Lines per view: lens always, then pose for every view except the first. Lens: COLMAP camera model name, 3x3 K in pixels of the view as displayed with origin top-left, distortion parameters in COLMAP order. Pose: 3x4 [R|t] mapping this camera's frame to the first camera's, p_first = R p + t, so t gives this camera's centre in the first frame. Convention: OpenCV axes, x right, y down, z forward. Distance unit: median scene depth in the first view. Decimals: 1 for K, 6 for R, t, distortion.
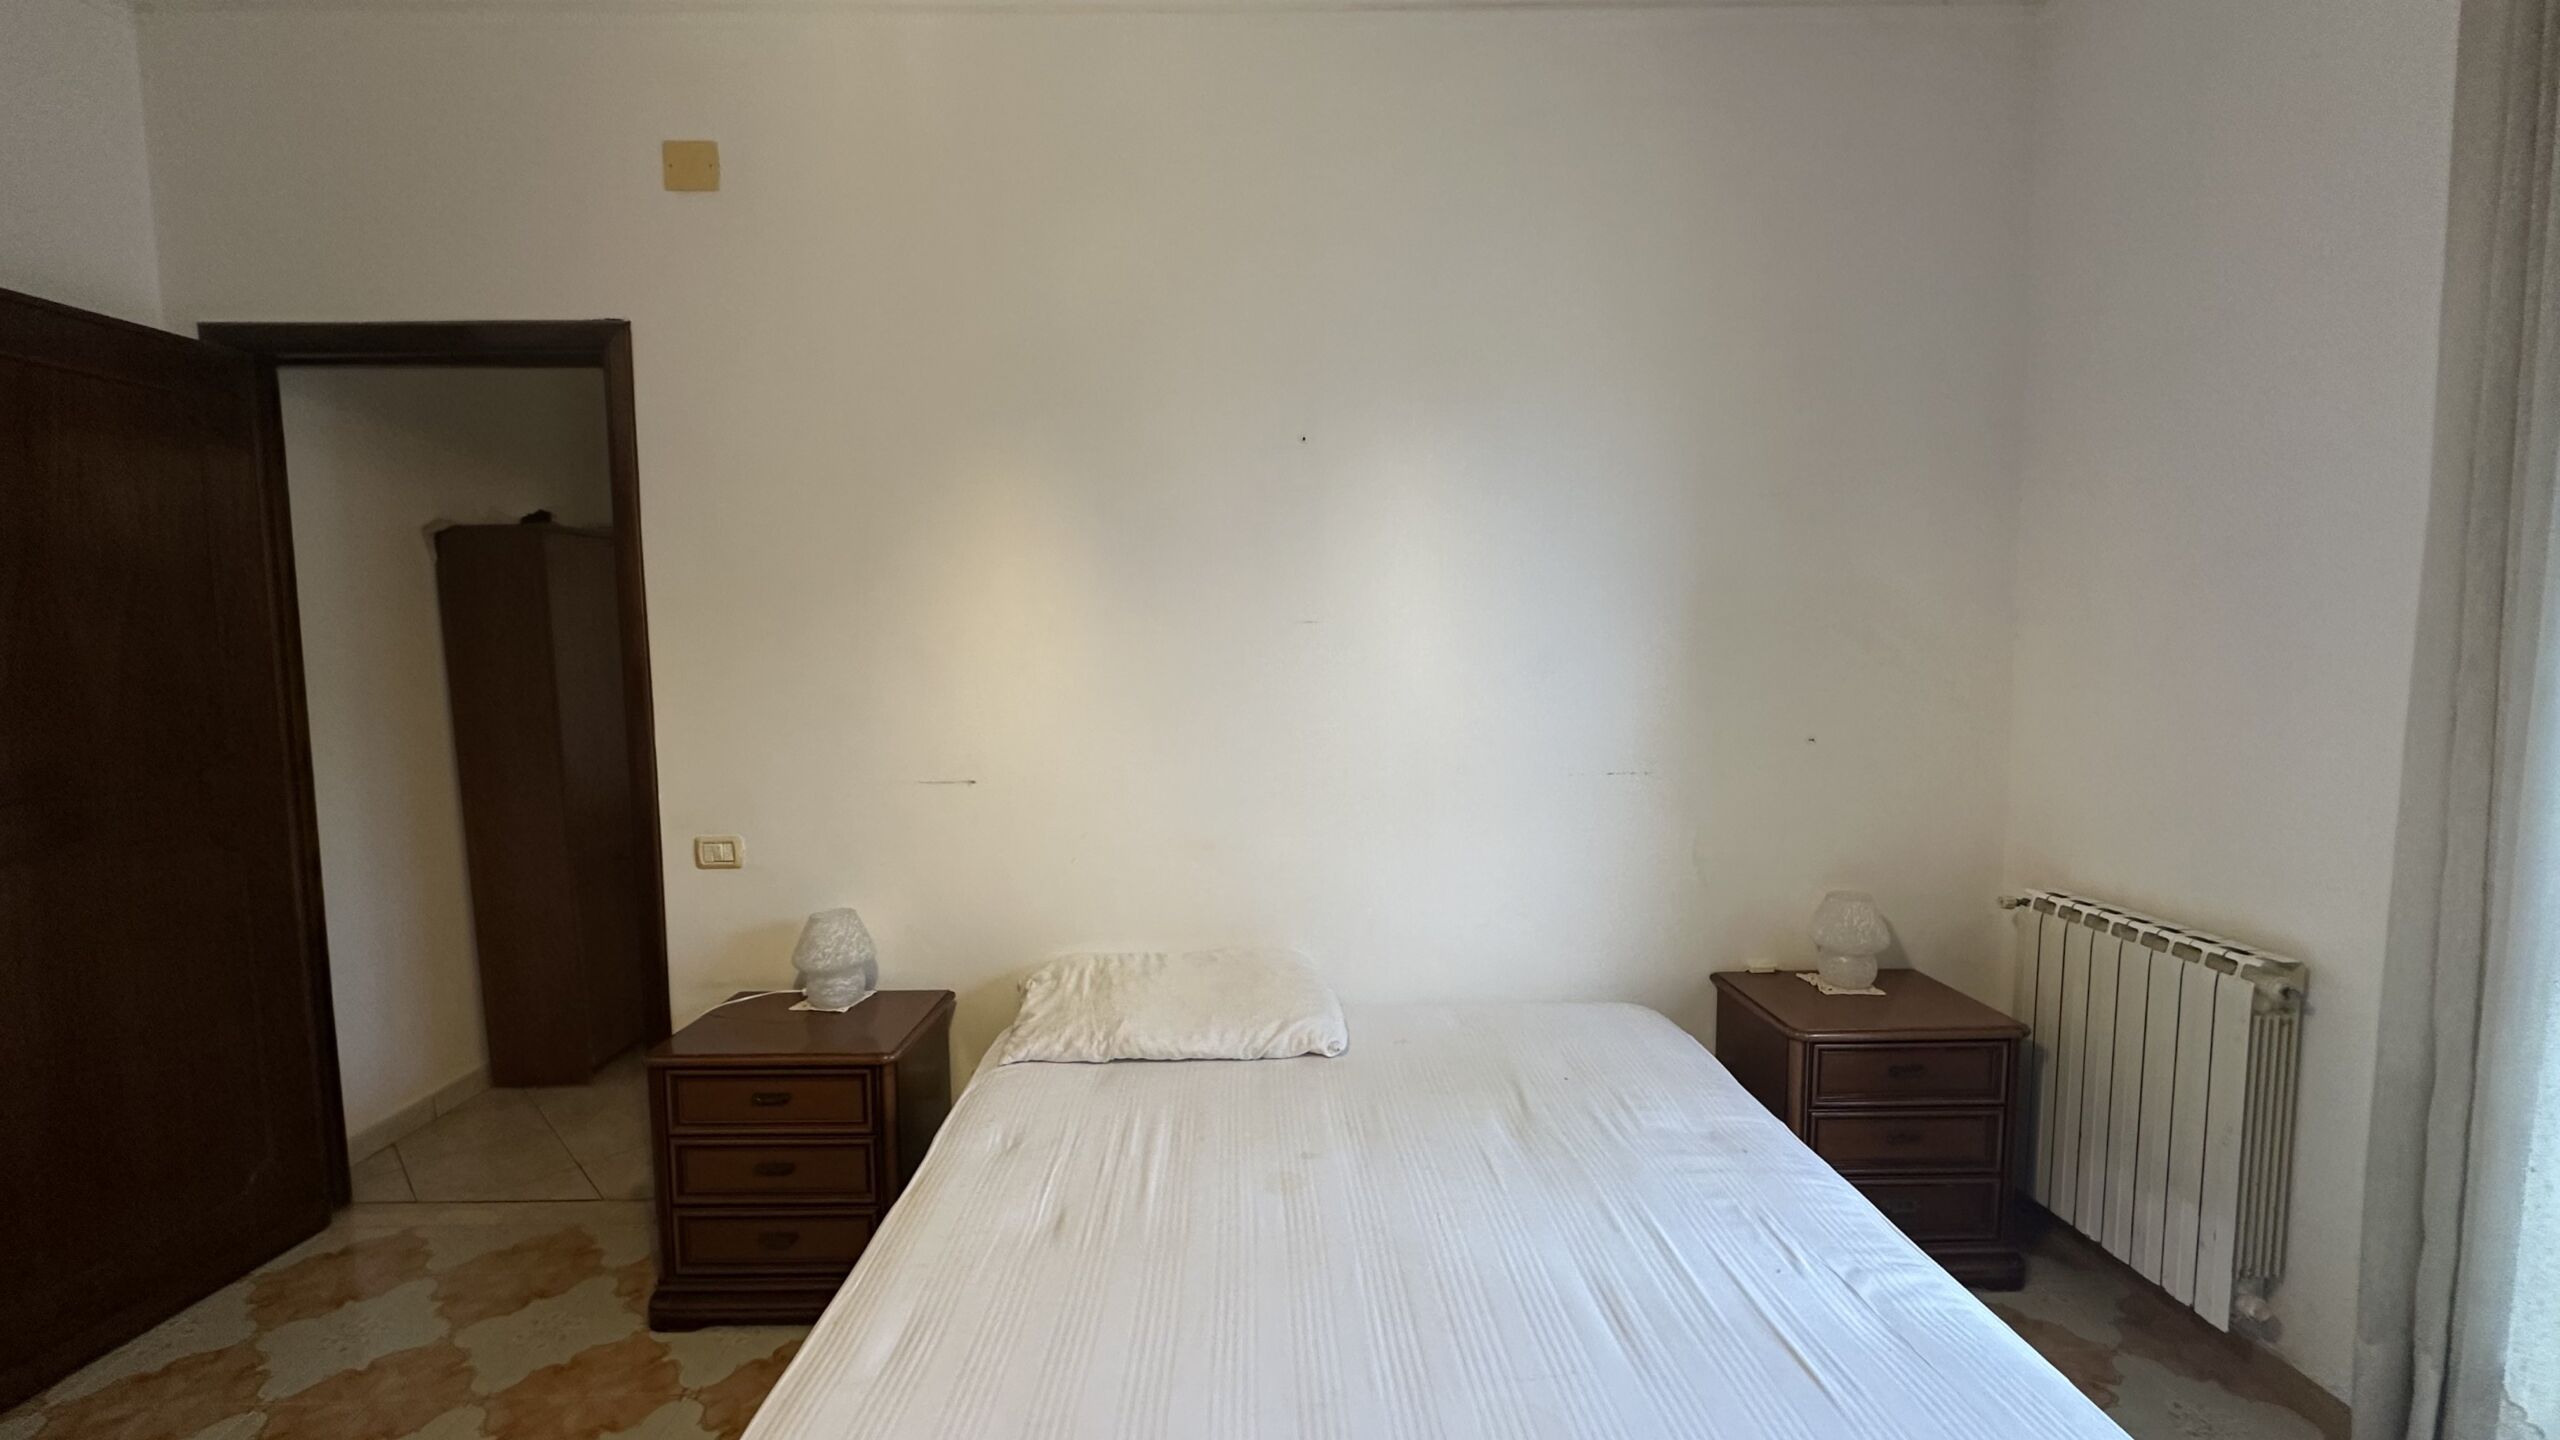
lens RADIAL K [[1023.7, 0, 1280.0], [0, 1023.7, 720.0], [0, 0, 1]] dist [0.001256, -0.000046]
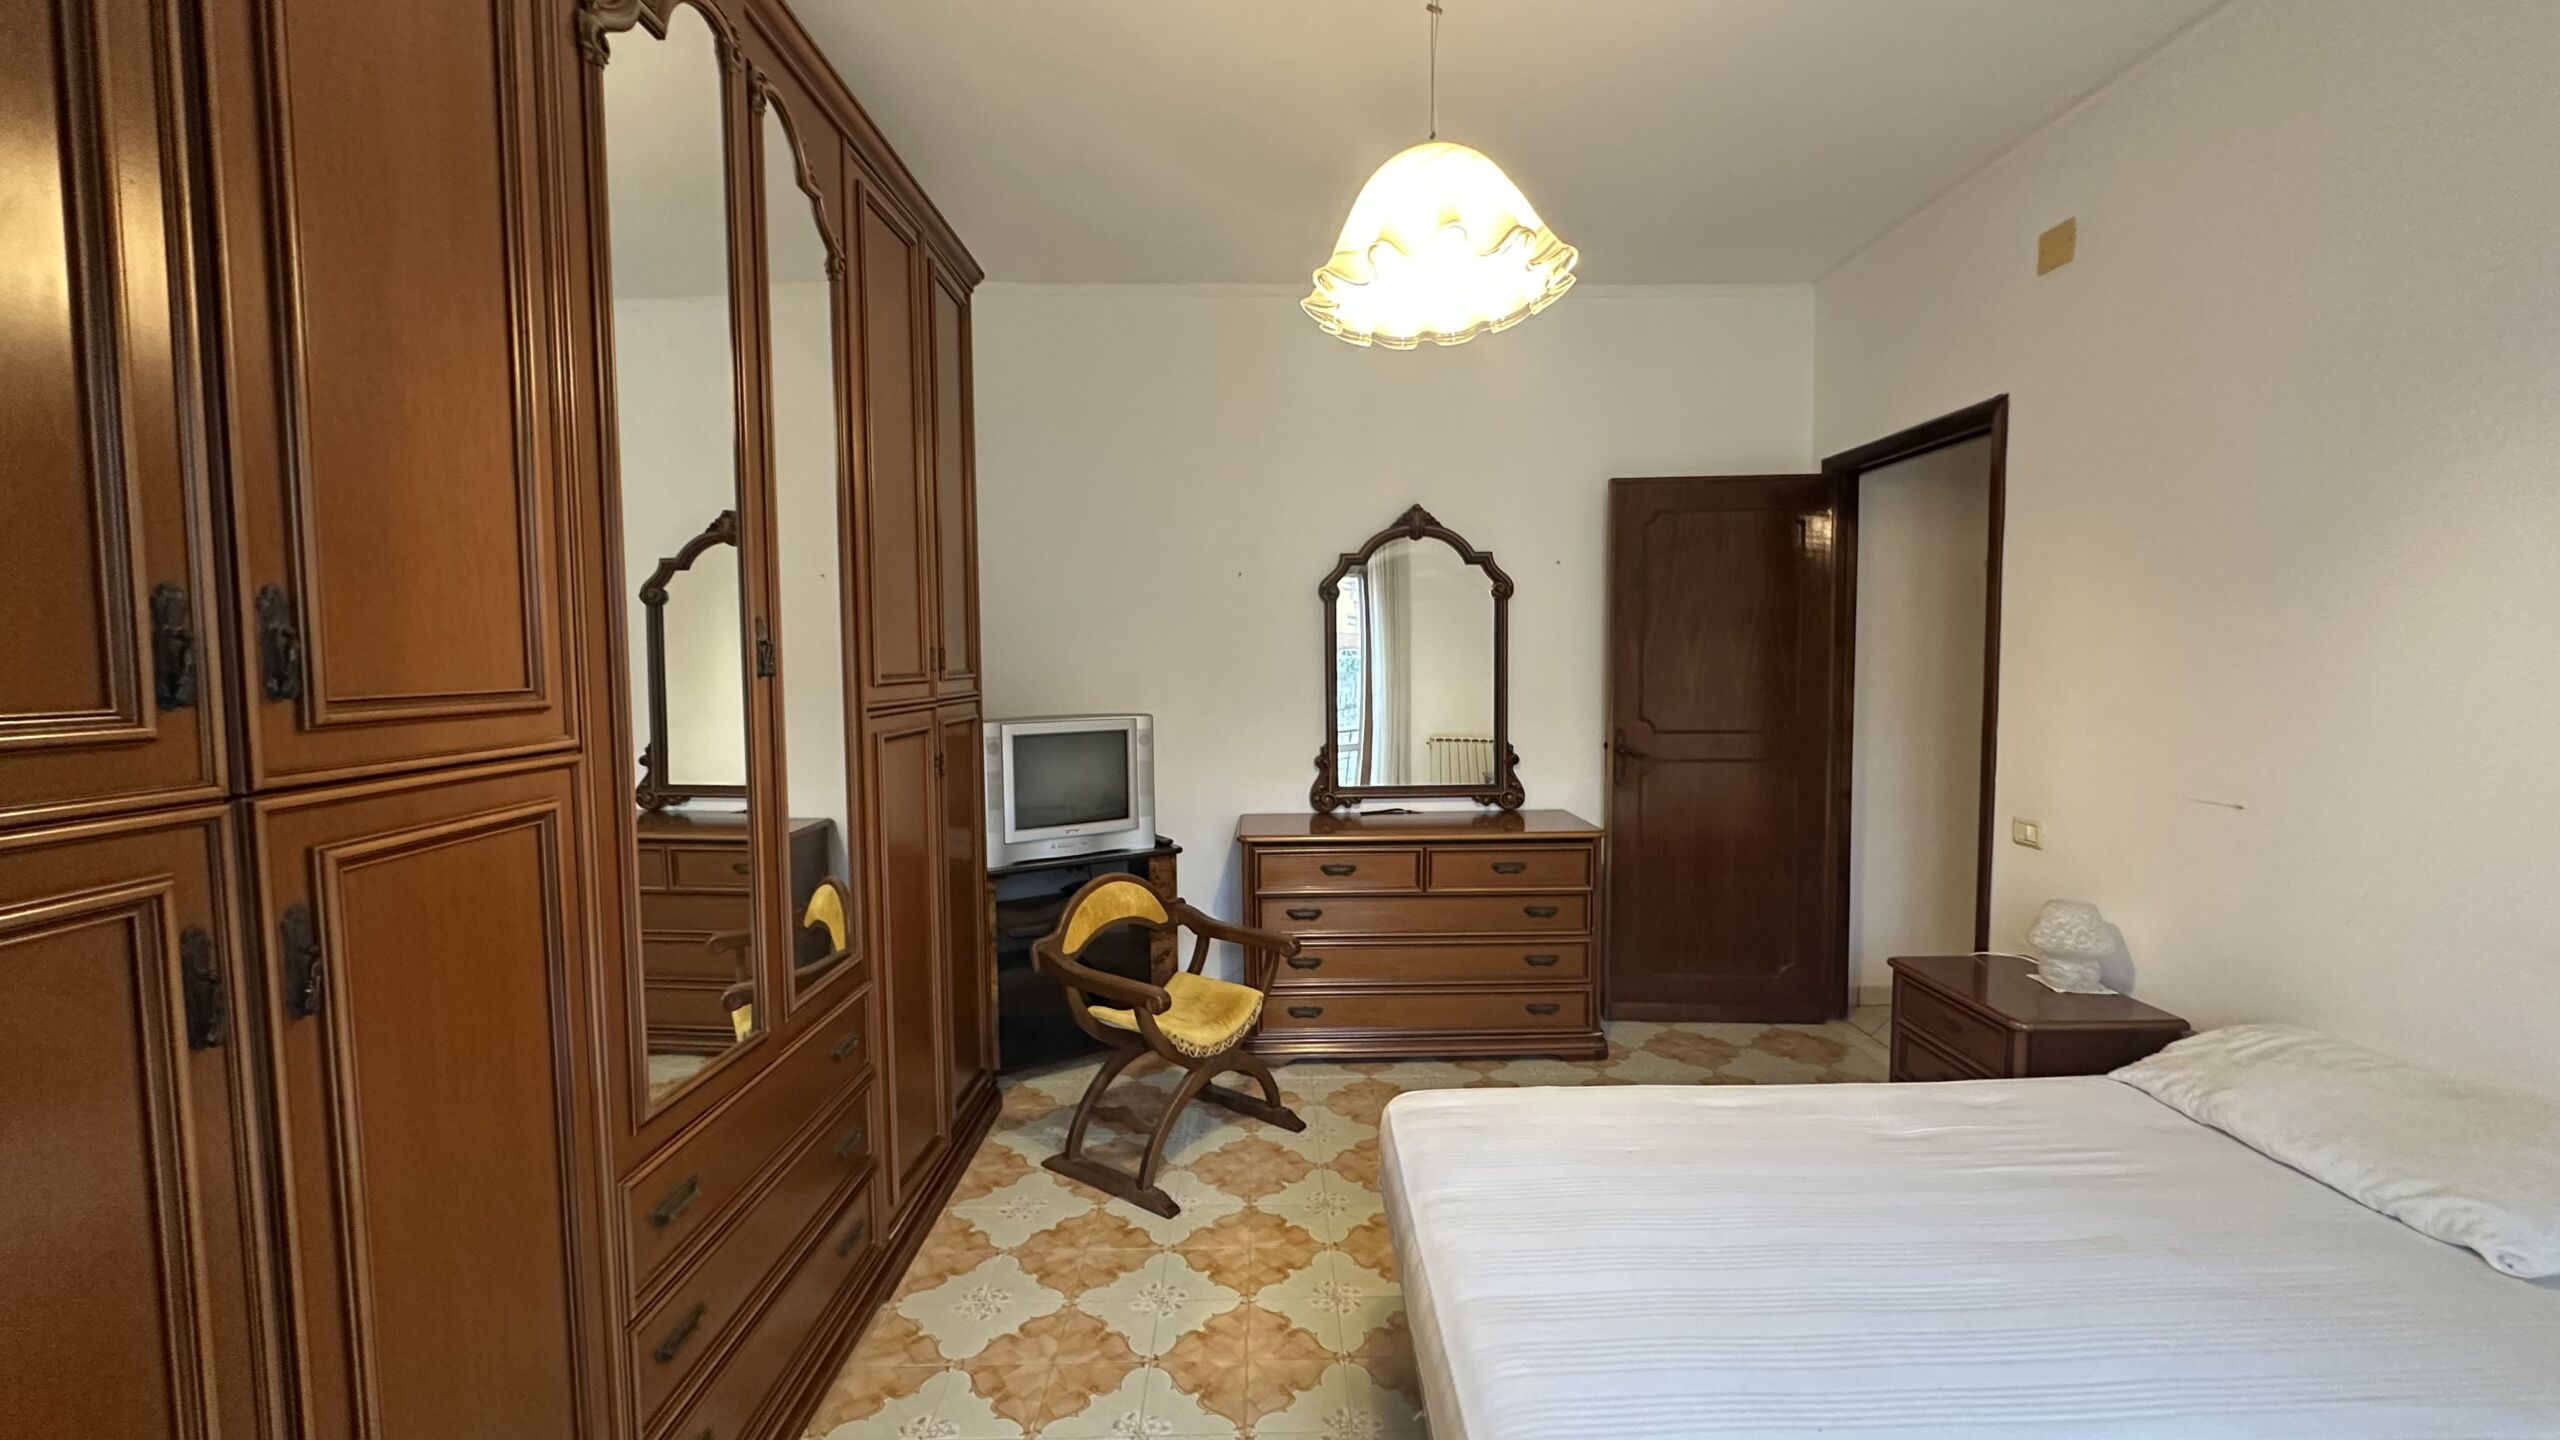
lens RADIAL K [[1023.7, 0, 1280.0], [0, 1023.7, 720.0], [0, 0, 1]] dist [0.001256, -0.000046]
pose [[-0.013745, 0.069003, -0.997522, 0.708839], [-0.067793, 0.995256, 0.069781, -0.025538], [0.997605, 0.068584, -0.009002, 0.177039]]
